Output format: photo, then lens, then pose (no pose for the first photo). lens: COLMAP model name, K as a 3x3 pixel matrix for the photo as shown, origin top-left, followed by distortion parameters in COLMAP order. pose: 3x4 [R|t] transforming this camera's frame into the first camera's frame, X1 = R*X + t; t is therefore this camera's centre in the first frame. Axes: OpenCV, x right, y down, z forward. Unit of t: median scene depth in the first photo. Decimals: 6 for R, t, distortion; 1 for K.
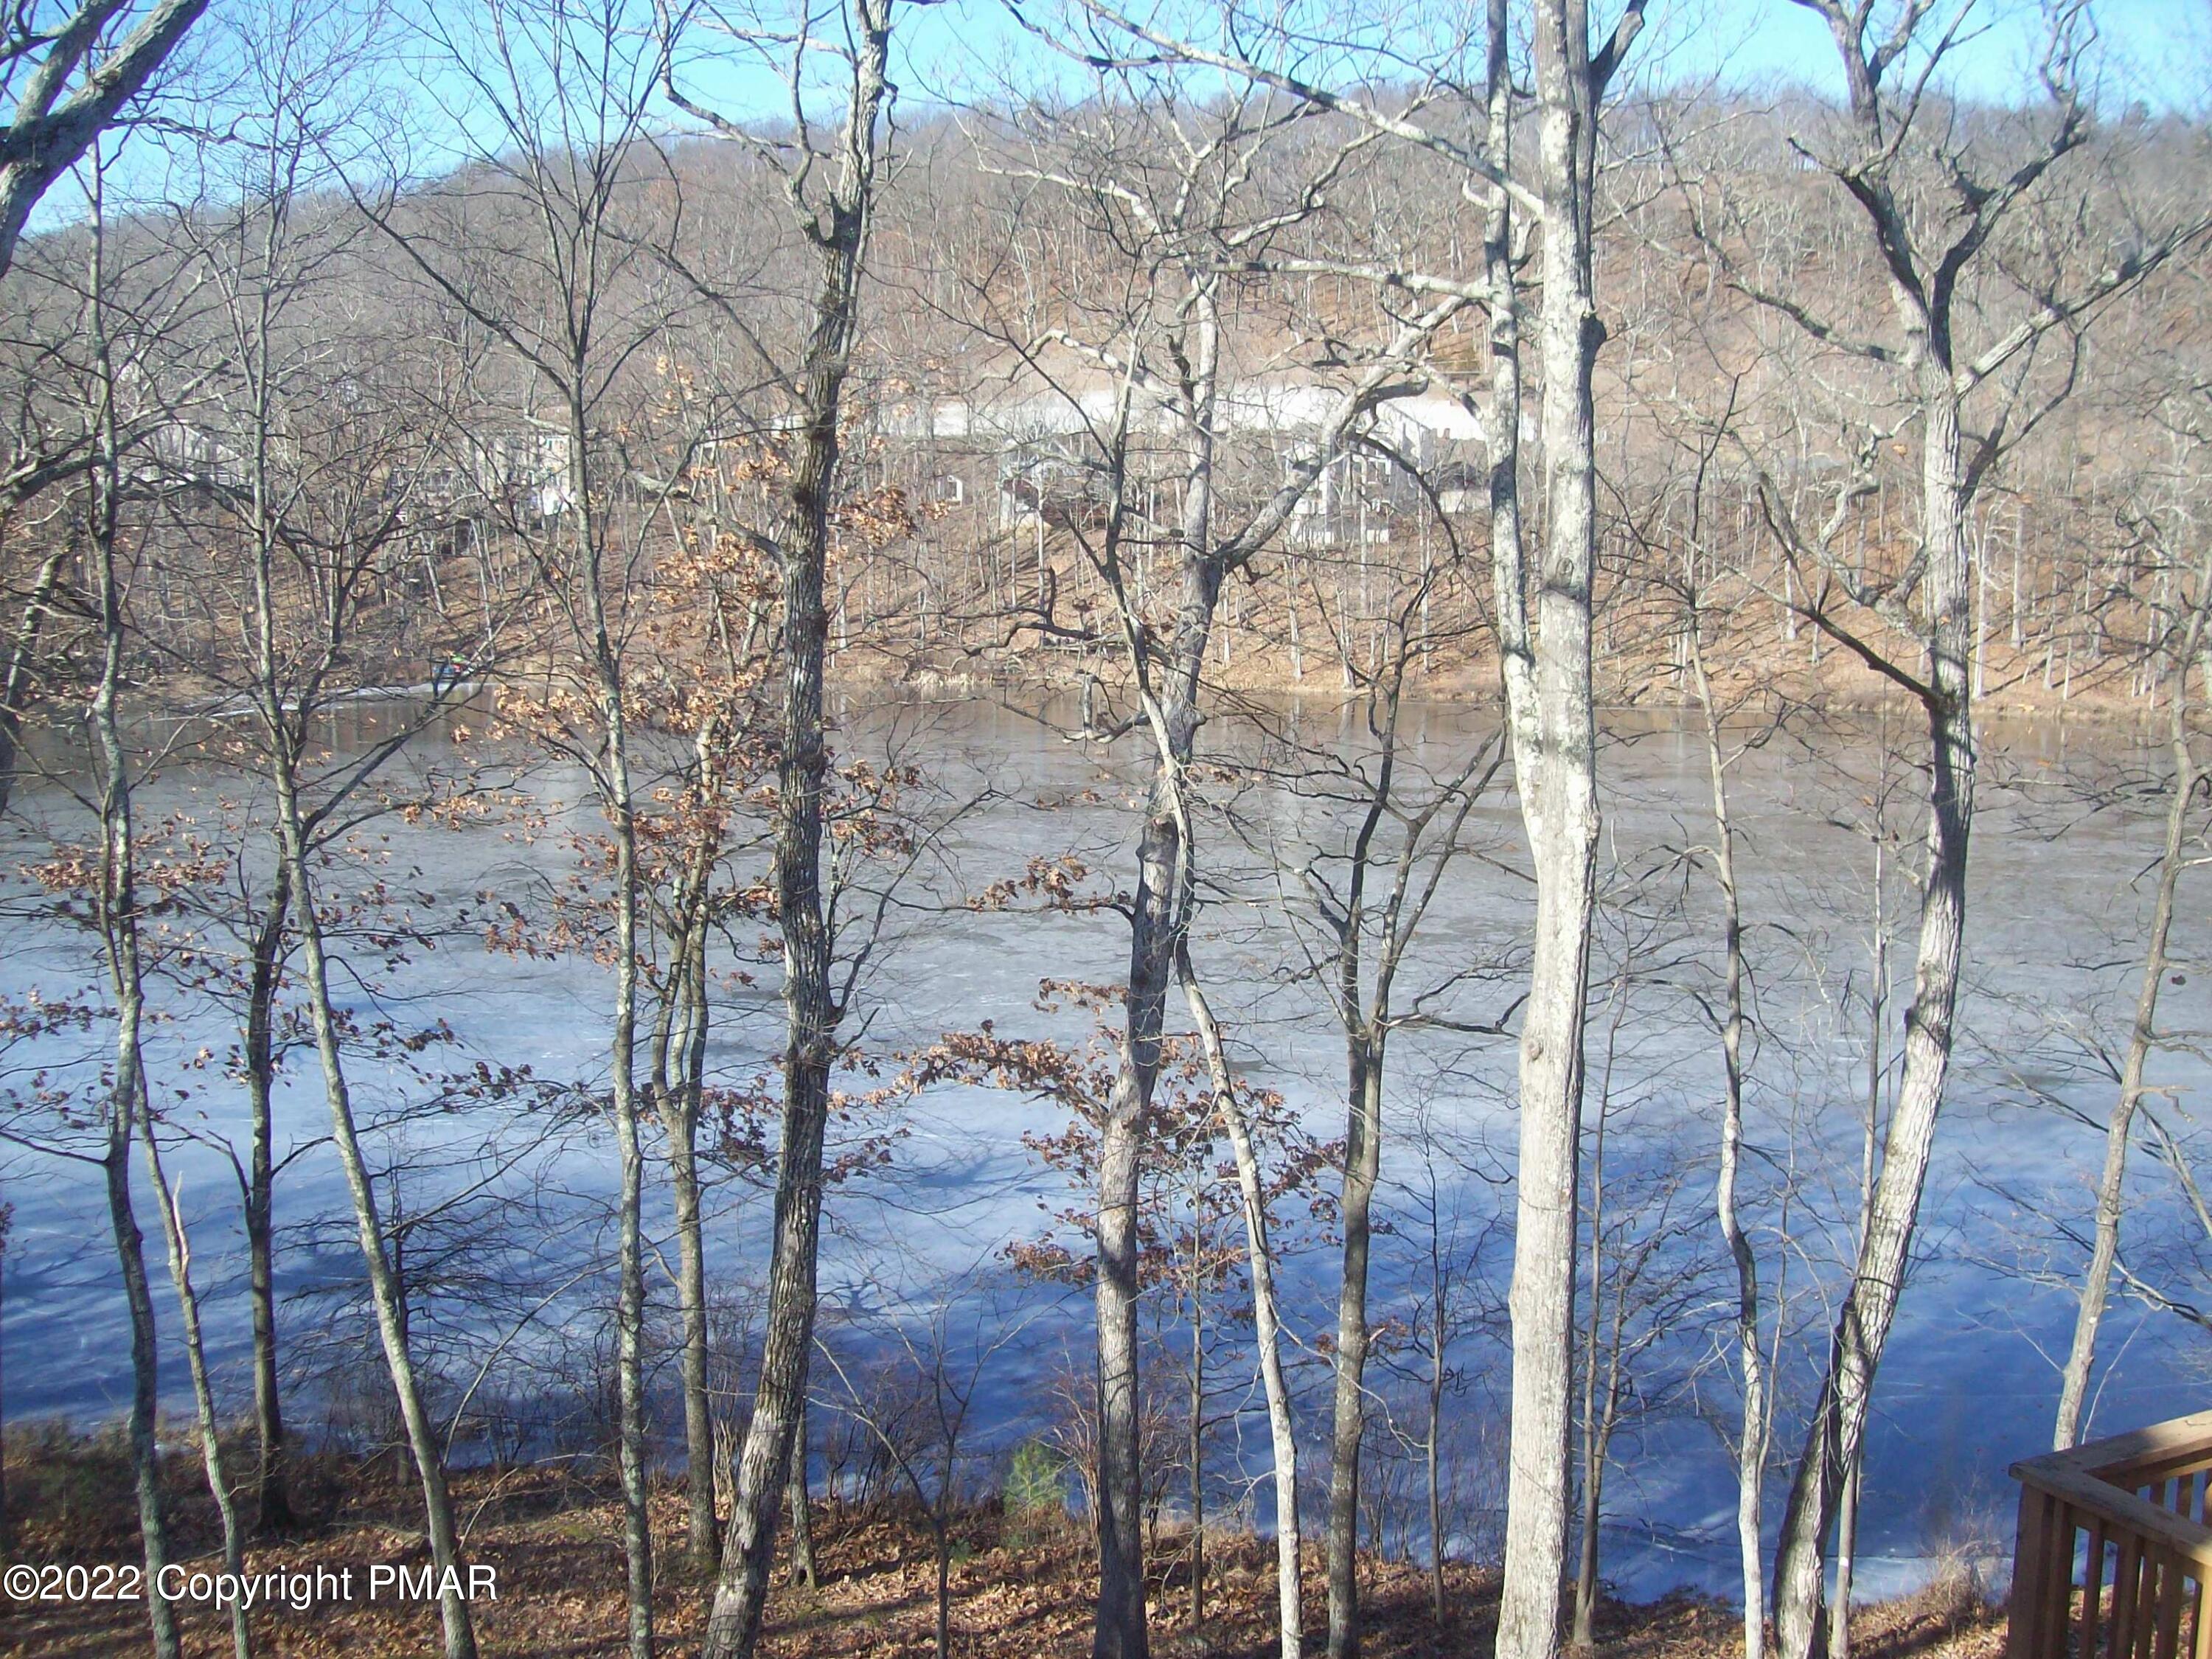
lens RADIAL K [[2293.4, 0, 1106.0], [0, 2293.4, 829.5], [0, 0, 1]] dist [-0.163652, 0.019491]
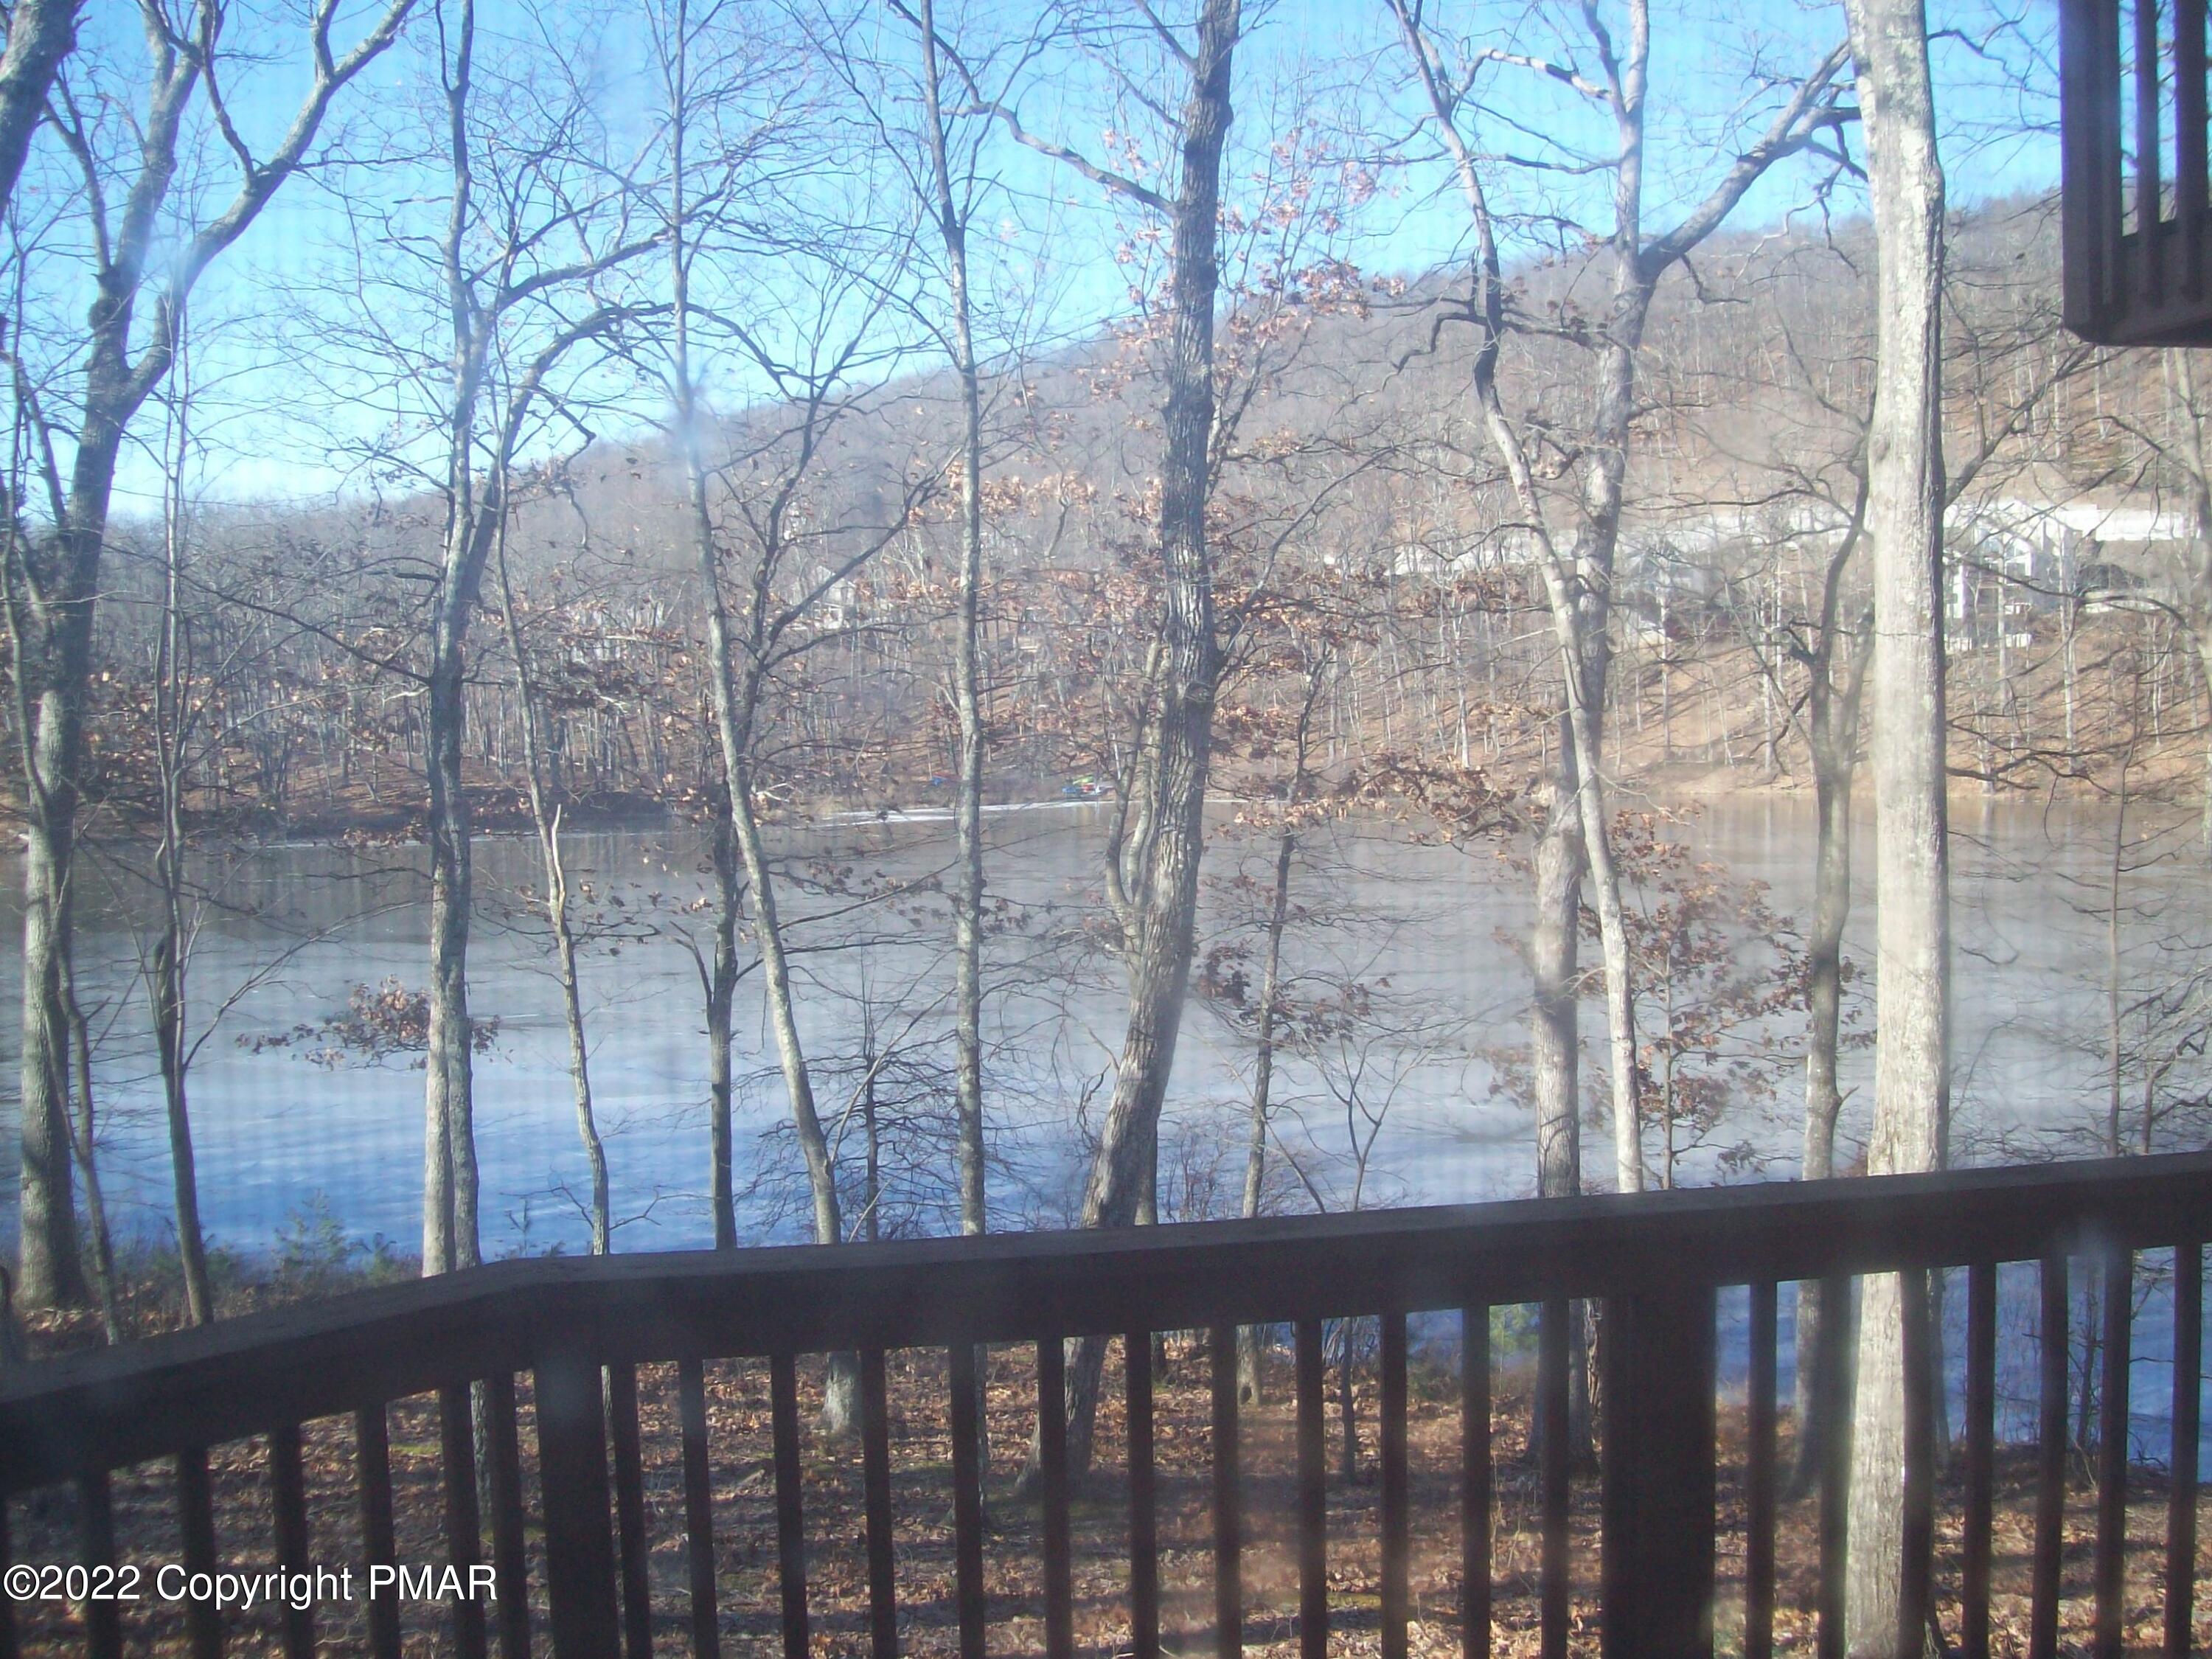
lens RADIAL K [[2300.5, 0, 1106.0], [0, 2300.5, 829.5], [0, 0, 1]] dist [-0.183646, 0.149134]
pose [[0.962116, -0.010124, -0.272451, 0.102164], [-0.007951, 0.997843, -0.065156, 0.227611], [0.272523, 0.064854, 0.959961, 0.074902]]
